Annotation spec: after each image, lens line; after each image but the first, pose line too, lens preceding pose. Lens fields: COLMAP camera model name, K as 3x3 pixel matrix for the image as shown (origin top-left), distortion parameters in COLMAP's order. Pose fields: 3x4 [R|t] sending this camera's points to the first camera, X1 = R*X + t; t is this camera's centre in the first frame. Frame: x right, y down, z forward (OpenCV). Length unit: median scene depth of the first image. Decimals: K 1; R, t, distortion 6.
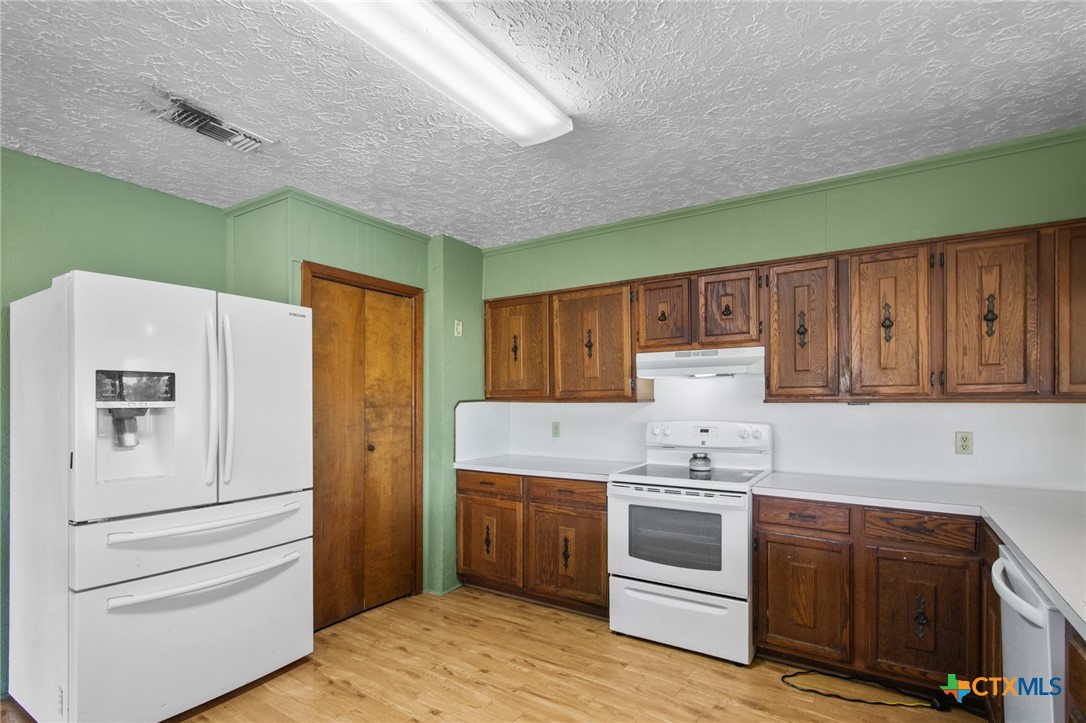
lens RADIAL K [[519.1, 0, 545.6], [0, 519.1, 402.2], [0, 0, 1]] dist [-0.002642, 0.000069]
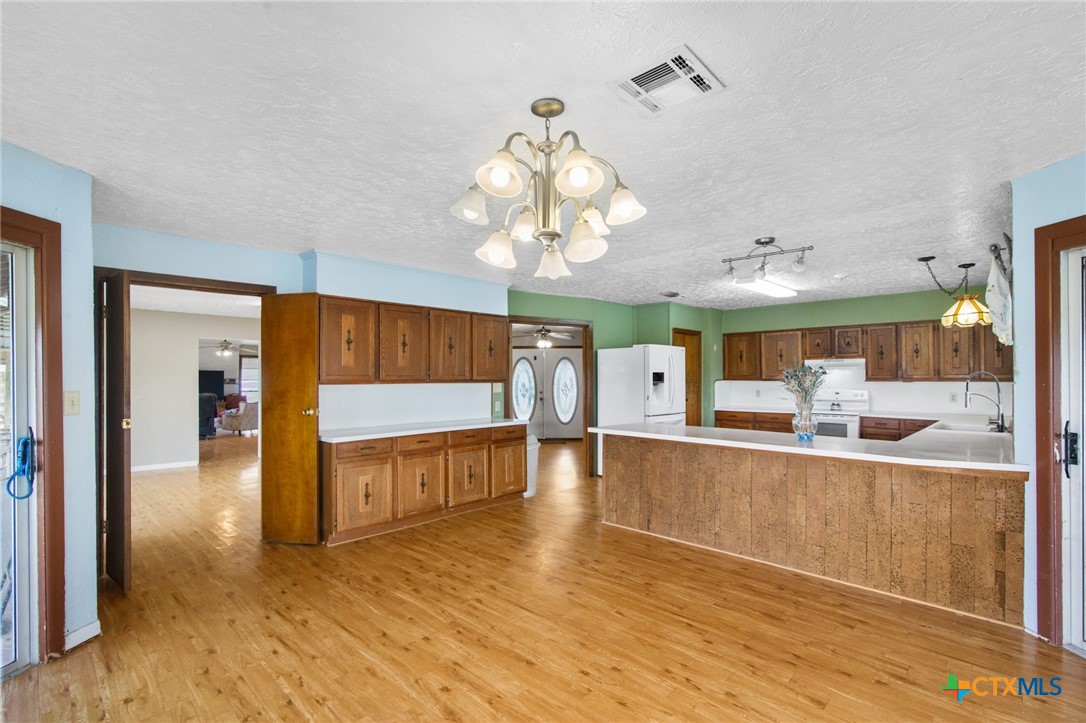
lens RADIAL K [[505.4, 0, 537.9], [0, 505.4, 375.4], [0, 0, 1]] dist [0.003414, 0.000462]
pose [[0.981523, -0.002561, -0.191327, -0.640266], [0.001926, 0.999992, -0.003507, -0.021649], [0.191334, 0.003074, 0.981520, -1.646002]]
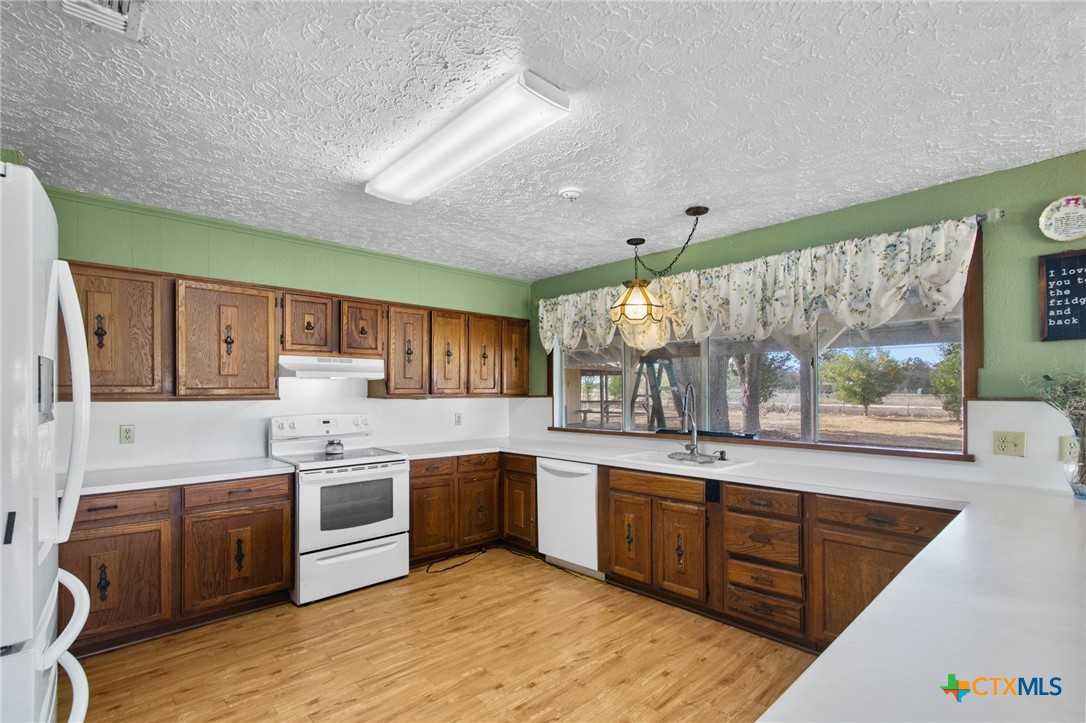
lens RADIAL K [[505.4, 0, 549.4], [0, 505.4, 386.1], [0, 0, 1]] dist [0.003414, 0.000462]
pose [[0.235408, 0.012971, 0.971810, -0.826533], [0.001157, 0.999906, -0.013627, -0.014765], [-0.971896, 0.004332, 0.235371, 0.226490]]
